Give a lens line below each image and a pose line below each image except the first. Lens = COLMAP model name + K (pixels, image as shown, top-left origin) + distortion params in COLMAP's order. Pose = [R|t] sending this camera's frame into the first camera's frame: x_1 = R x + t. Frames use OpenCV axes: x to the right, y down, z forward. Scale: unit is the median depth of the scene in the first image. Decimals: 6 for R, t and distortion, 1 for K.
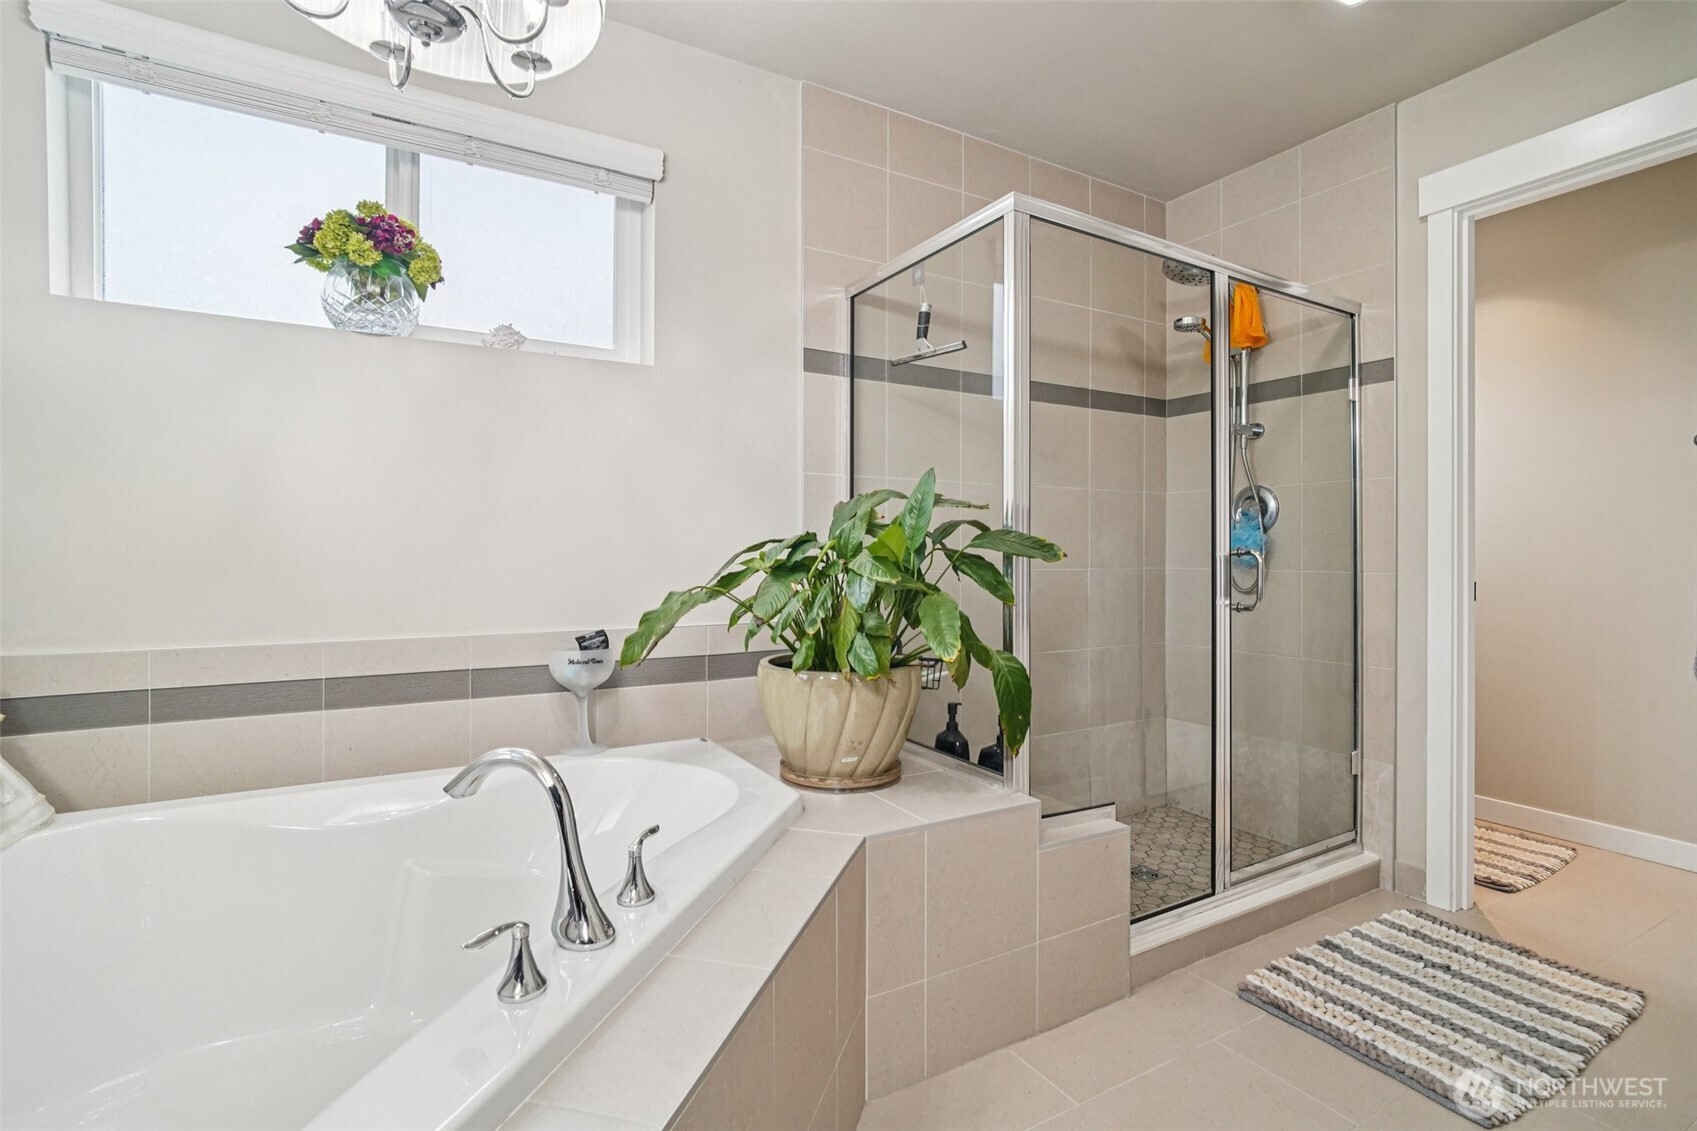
lens RADIAL K [[802.0, 0, 856.8], [0, 802.0, 546.8], [0, 0, 1]] dist [-0.002572, 0.000050]
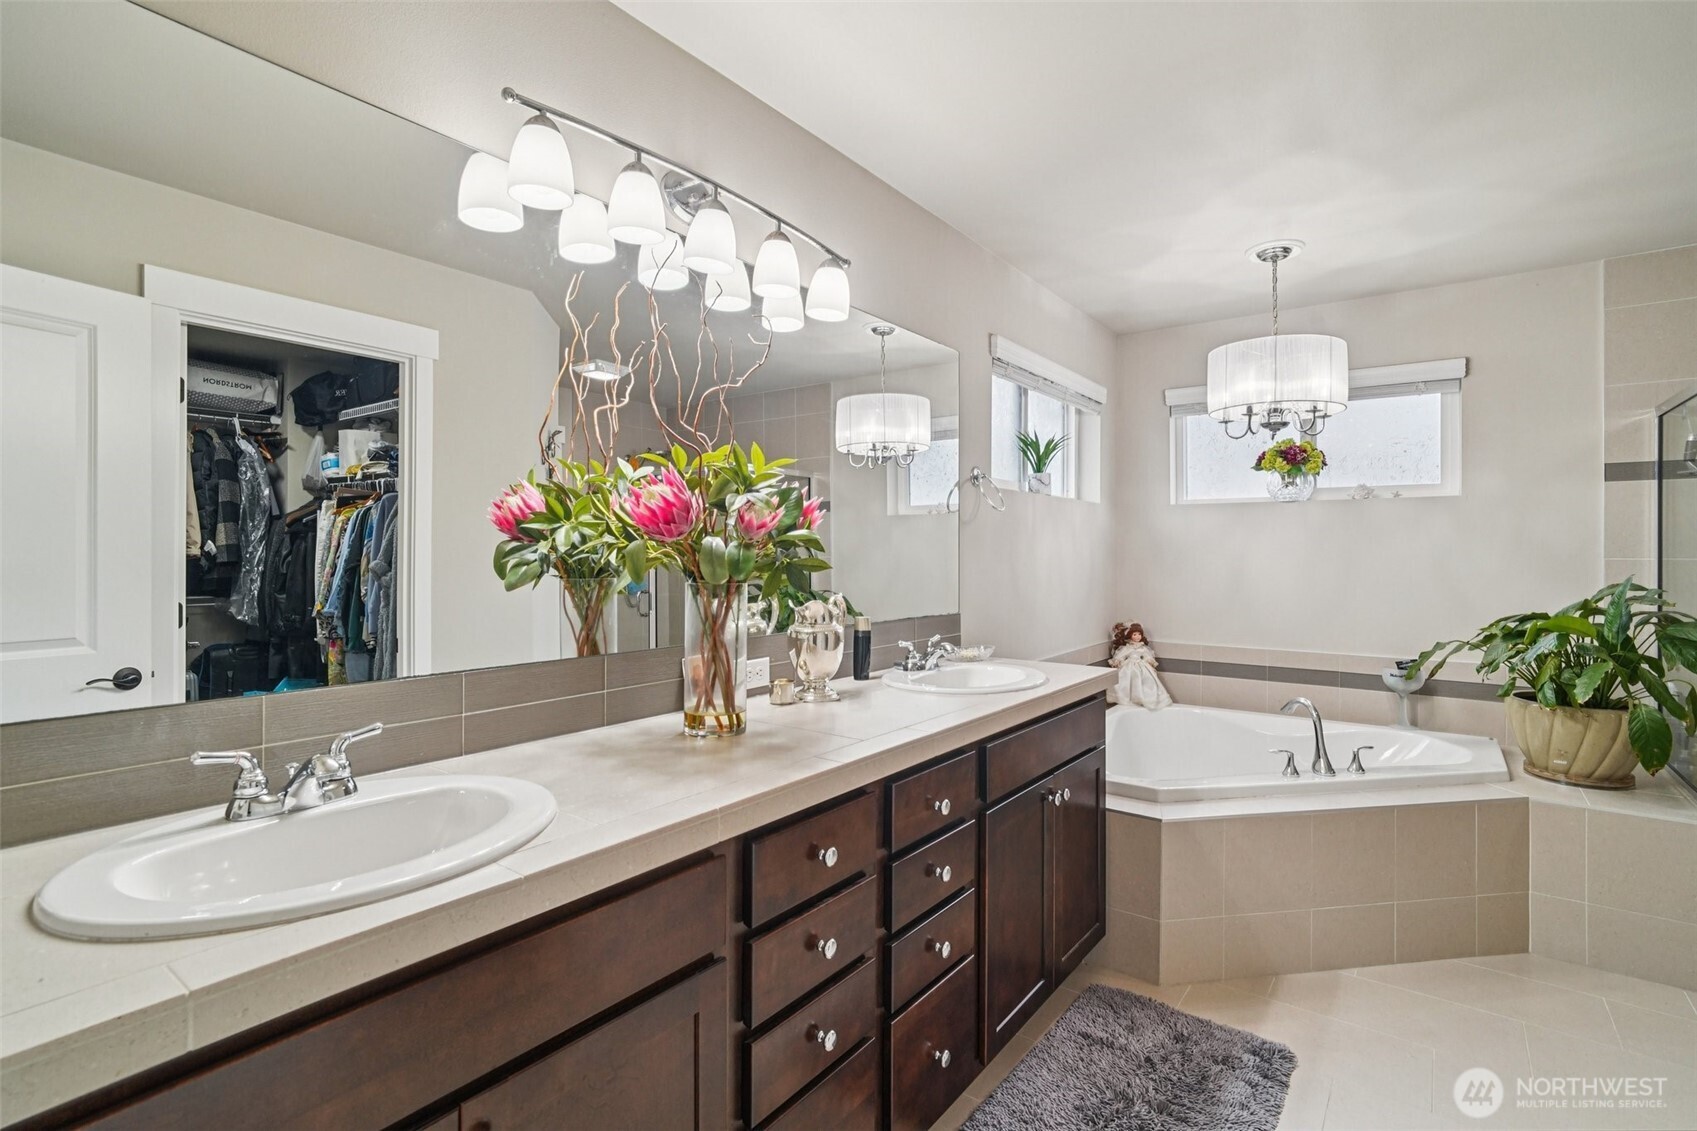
lens RADIAL K [[802.0, 0, 856.8], [0, 802.0, 546.8], [0, 0, 1]] dist [-0.002572, 0.000050]
pose [[0.390147, -0.007712, -0.920720, 0.812450], [0.000716, 0.999967, -0.008072, -0.126800], [0.920752, 0.002490, 0.390140, -0.782501]]
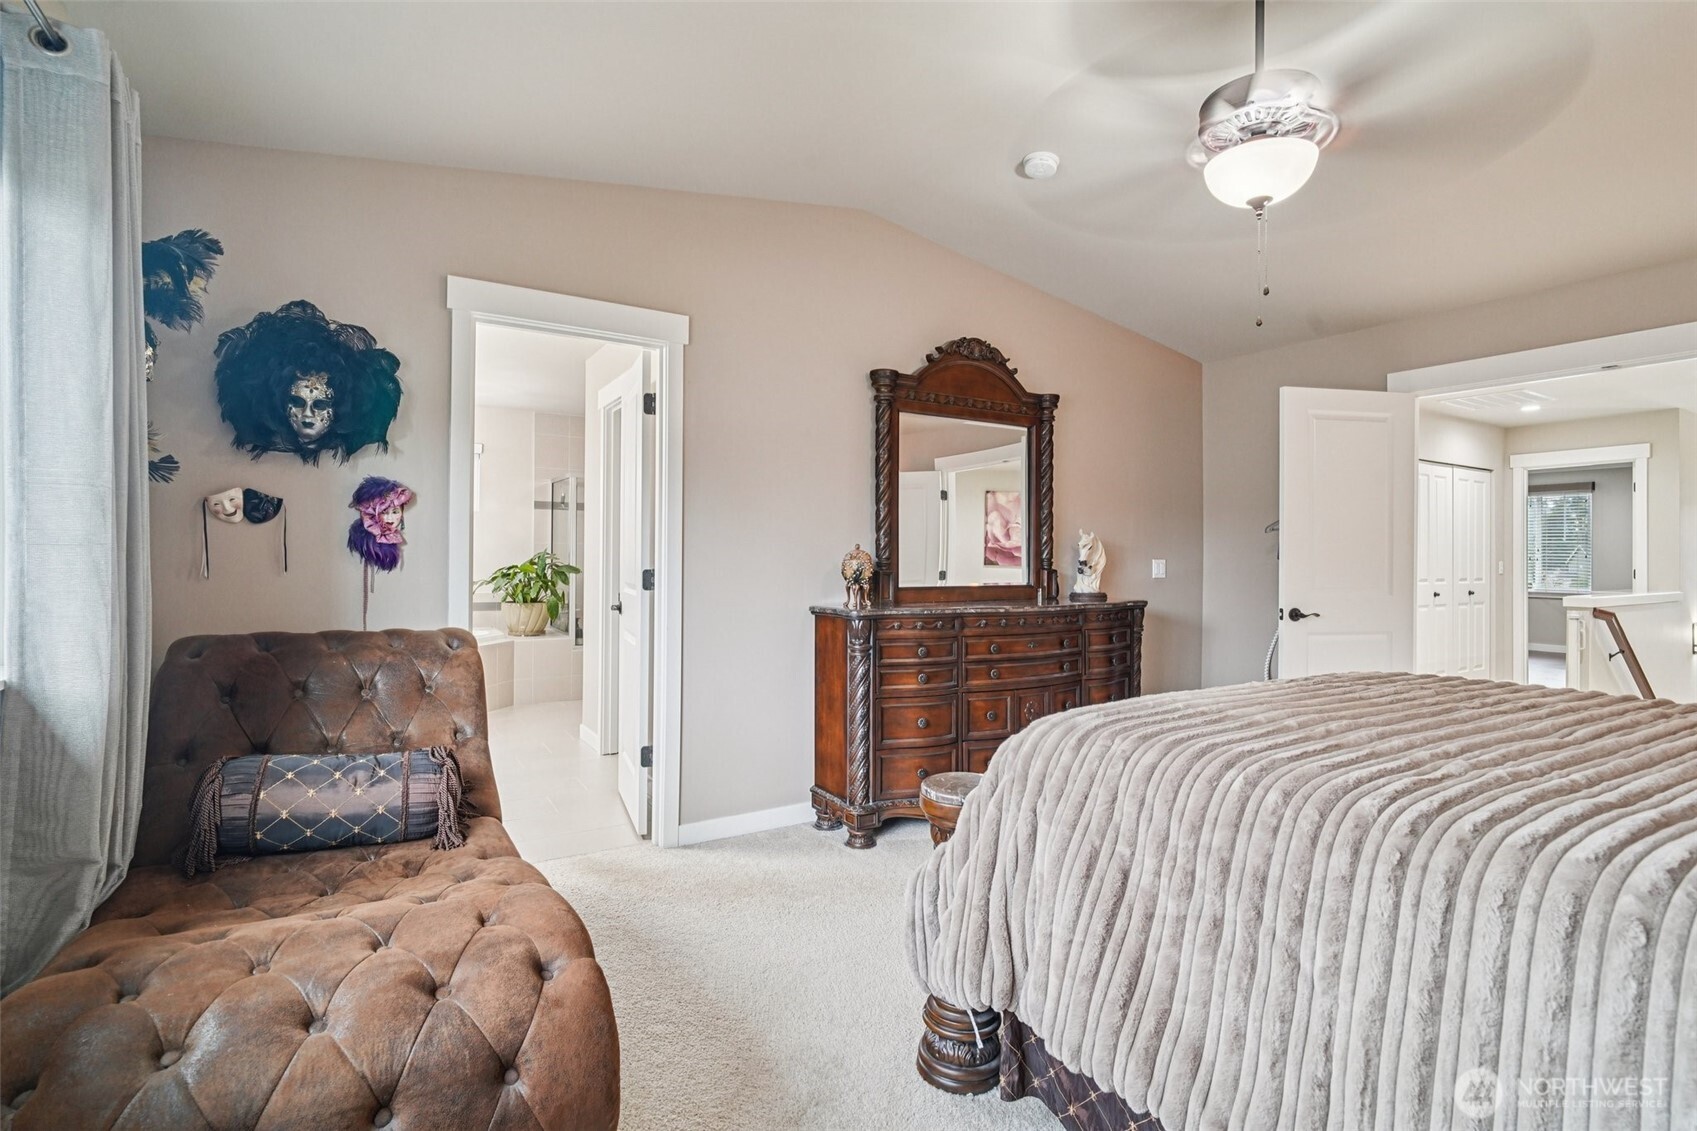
lens RADIAL K [[802.0, 0, 856.8], [0, 802.0, 546.8], [0, 0, 1]] dist [-0.002572, 0.000050]
pose [[0.999948, 0.003076, 0.009772, 1.379235], [-0.003142, 0.999972, 0.006782, -0.123892], [-0.009750, -0.006812, 0.999929, -2.503758]]
